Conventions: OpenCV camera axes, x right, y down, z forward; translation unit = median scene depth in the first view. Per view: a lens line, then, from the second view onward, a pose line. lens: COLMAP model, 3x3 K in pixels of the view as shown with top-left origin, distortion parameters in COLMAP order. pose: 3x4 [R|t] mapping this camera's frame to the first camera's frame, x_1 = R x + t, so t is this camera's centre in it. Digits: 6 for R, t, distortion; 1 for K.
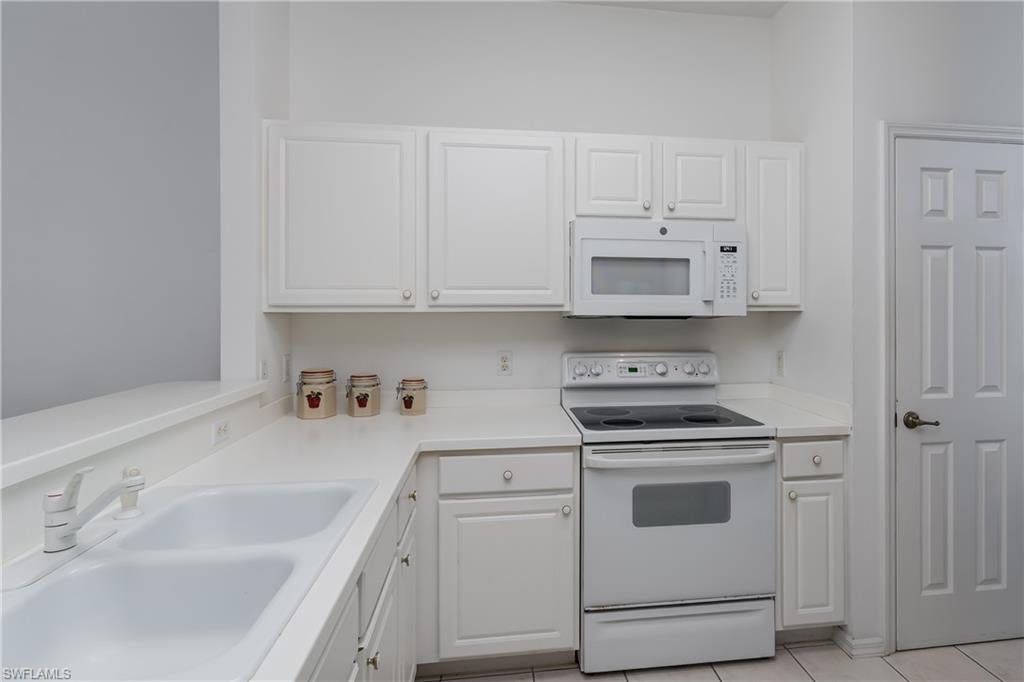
lens RADIAL K [[501.0, 0, 510.8], [0, 501.0, 315.4], [0, 0, 1]] dist [0.019064, 0.000131]
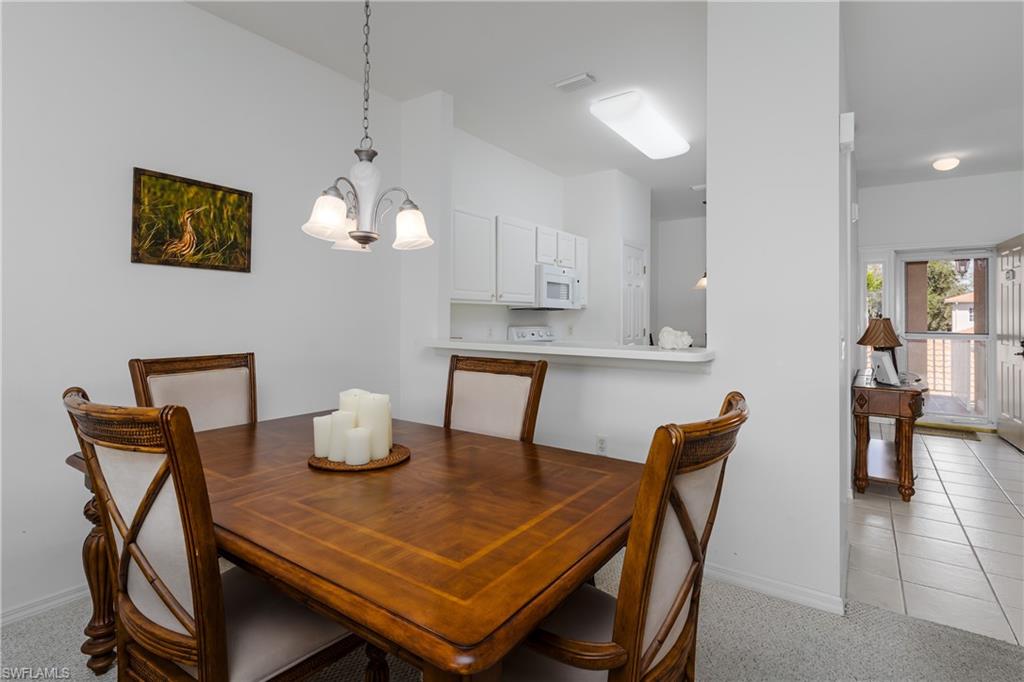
lens RADIAL K [[501.0, 0, 510.8], [0, 501.0, 315.4], [0, 0, 1]] dist [0.019064, 0.000131]
pose [[0.676828, 0.006835, 0.736109, -1.537260], [0.001060, 0.999947, -0.010259, 0.057279], [-0.736140, 0.007724, 0.676785, -0.390729]]
